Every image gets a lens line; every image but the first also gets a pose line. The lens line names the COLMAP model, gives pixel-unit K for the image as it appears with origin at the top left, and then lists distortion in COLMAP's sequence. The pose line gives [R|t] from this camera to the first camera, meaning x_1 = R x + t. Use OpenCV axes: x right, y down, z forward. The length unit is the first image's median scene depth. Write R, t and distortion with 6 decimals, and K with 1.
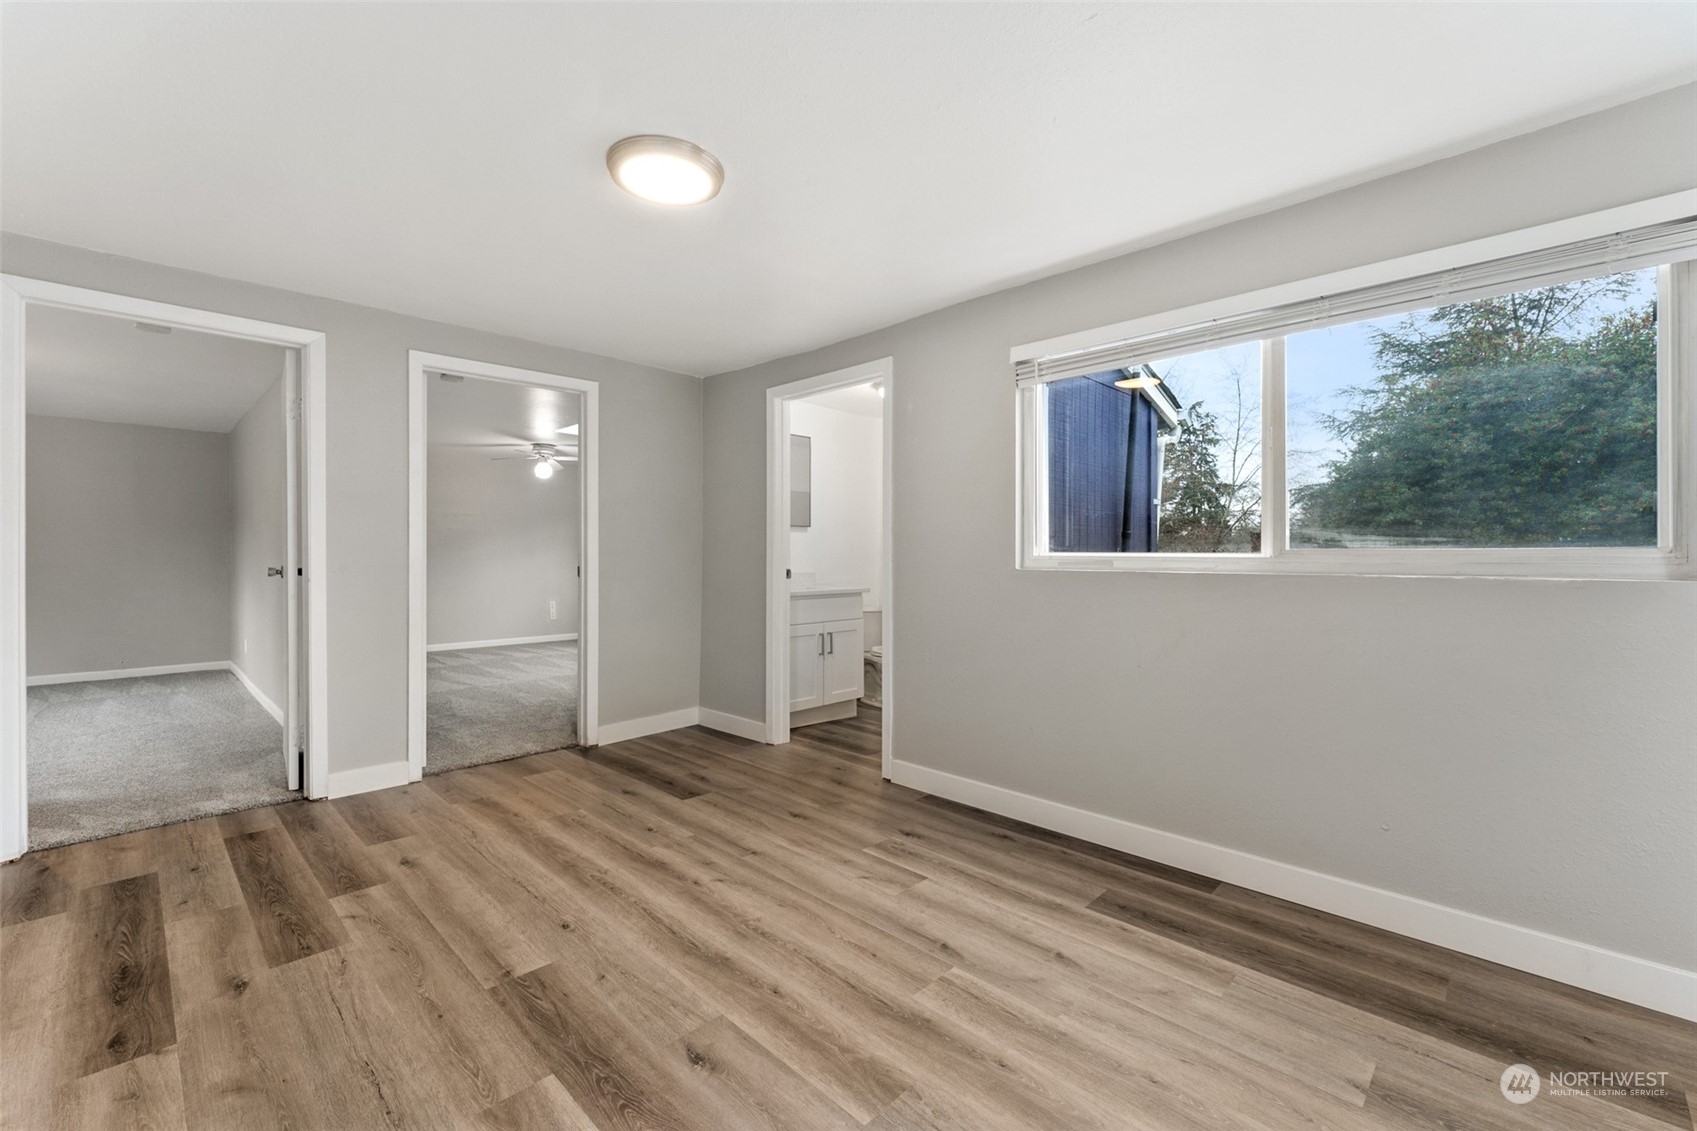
lens RADIAL K [[687.1, 0, 830.3], [0, 687.1, 557.6], [0, 0, 1]] dist [0.000334, -0.000092]
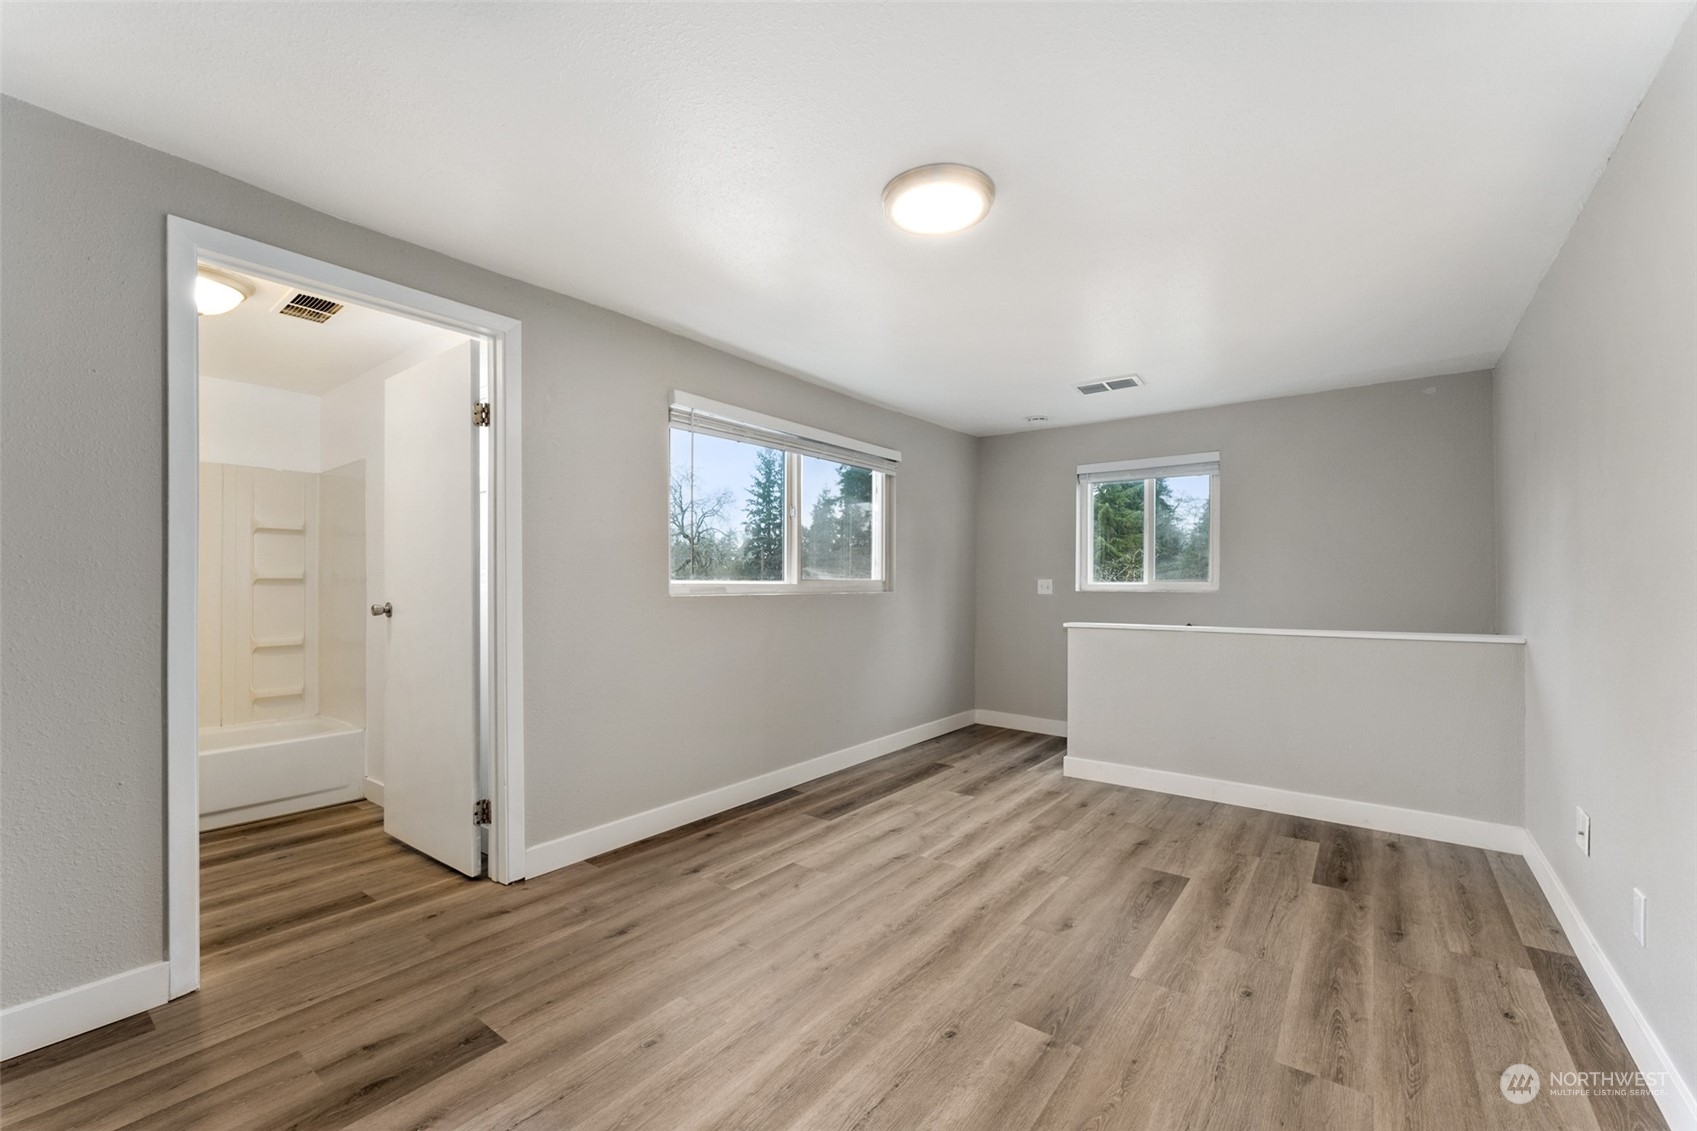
lens RADIAL K [[696.1, 0, 849.5], [0, 696.1, 581.9], [0, 0, 1]] dist [0.001147, -0.000093]
pose [[-0.126627, -0.001923, 0.991949, -1.042328], [0.000191, 0.999998, 0.001963, -0.008944], [-0.991950, 0.000438, -0.126627, 1.064659]]
